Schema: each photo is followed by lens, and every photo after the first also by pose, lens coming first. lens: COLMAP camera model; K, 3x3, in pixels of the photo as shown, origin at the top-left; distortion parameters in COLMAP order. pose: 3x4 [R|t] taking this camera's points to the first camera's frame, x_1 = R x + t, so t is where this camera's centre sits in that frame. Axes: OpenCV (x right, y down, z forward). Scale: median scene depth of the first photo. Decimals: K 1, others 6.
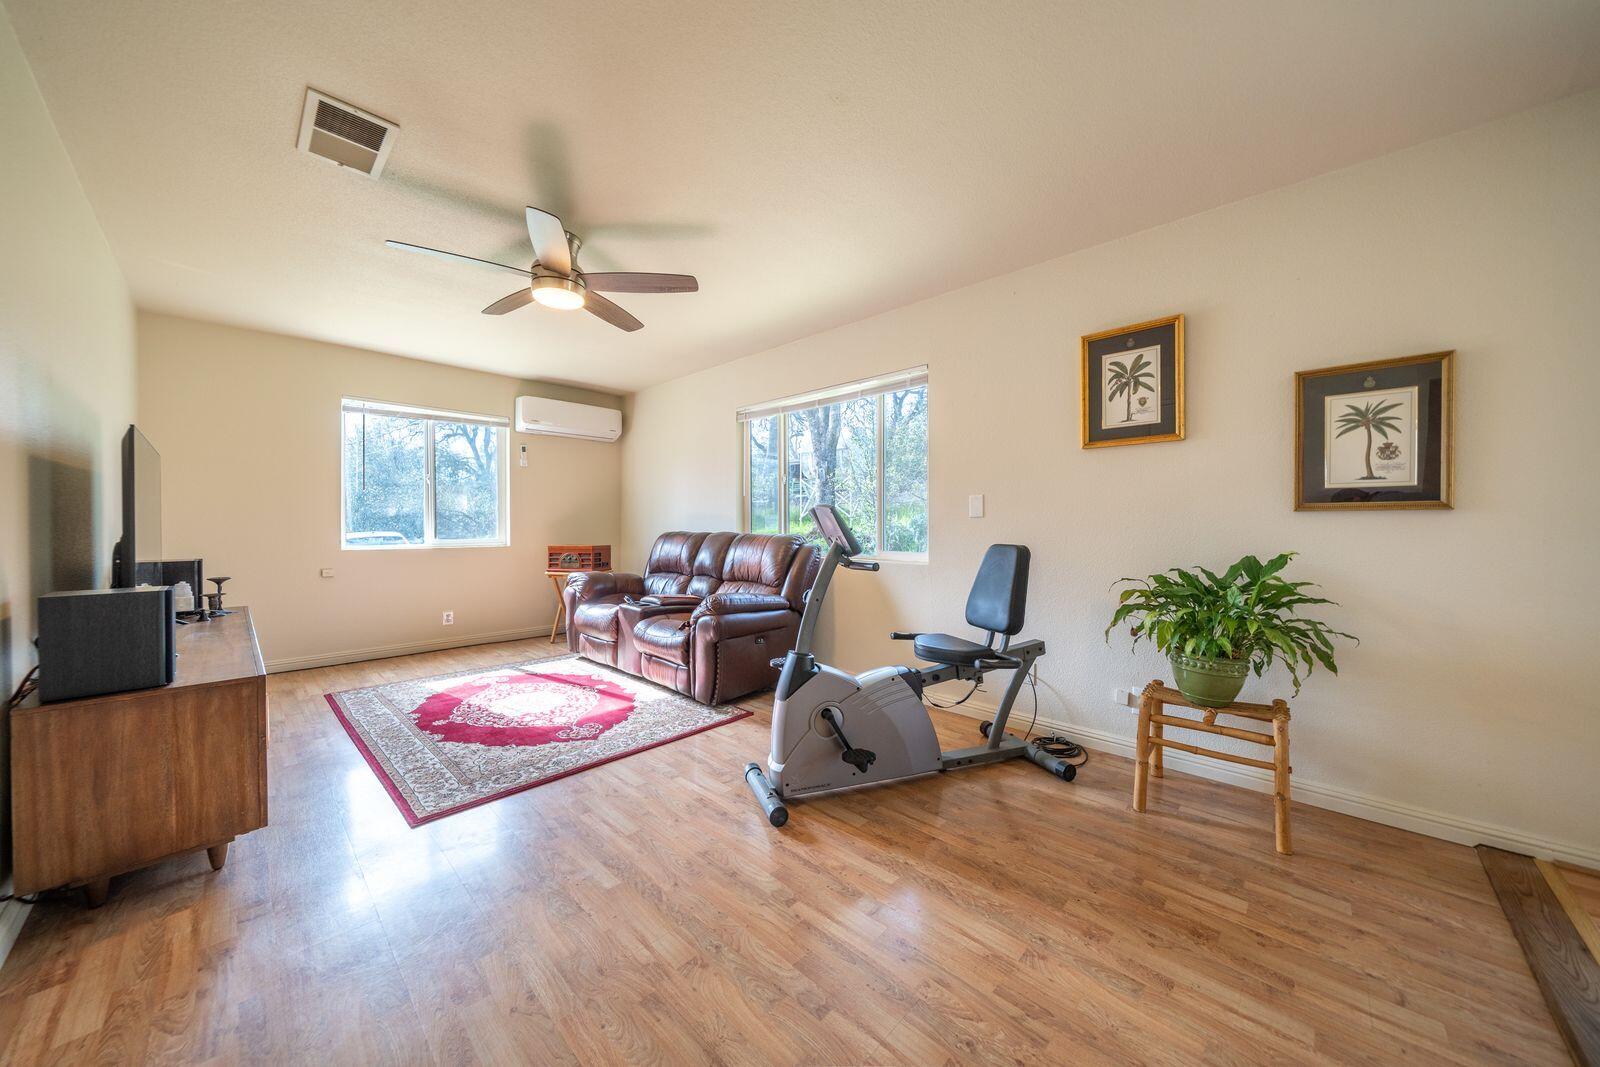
lens RADIAL K [[552.4, 0, 800.0], [0, 552.4, 533.5], [0, 0, 1]] dist [-0.002442, -0.000070]
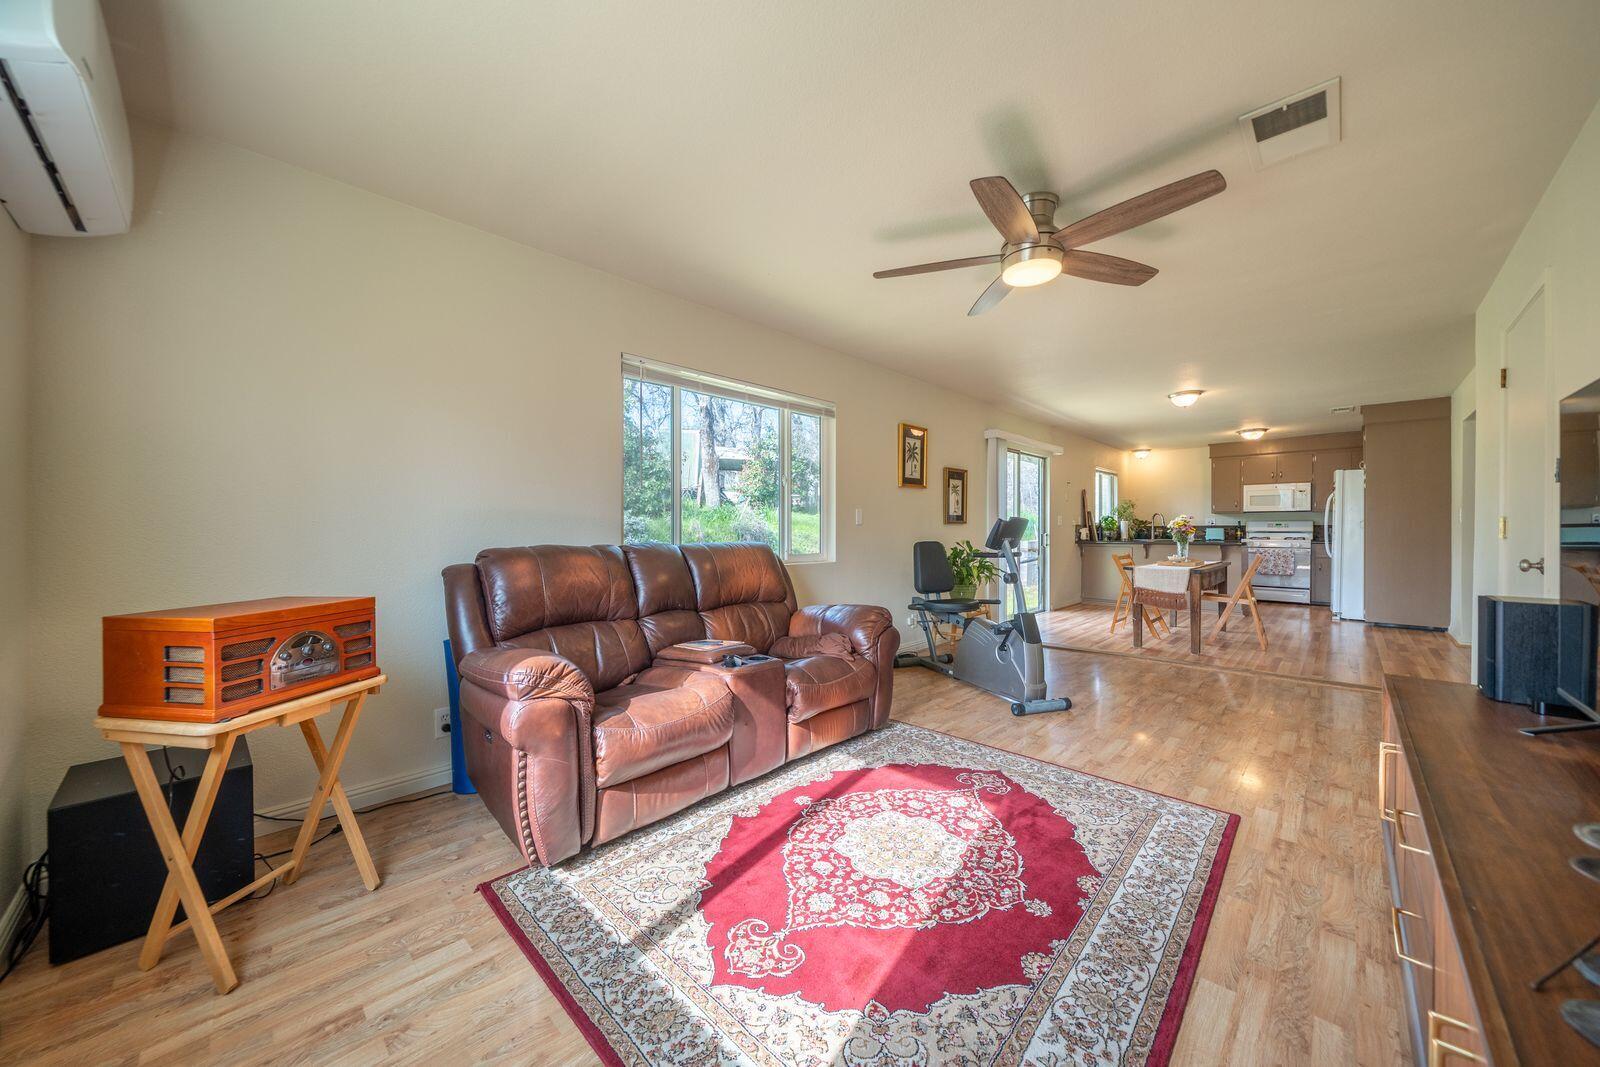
lens RADIAL K [[552.4, 0, 800.0], [0, 552.4, 533.5], [0, 0, 1]] dist [-0.002442, -0.000070]
pose [[0.015922, -0.010955, 0.999813, -1.311233], [0.020925, 0.999725, 0.010621, -0.030018], [-0.999654, 0.020752, 0.016147, 1.345753]]
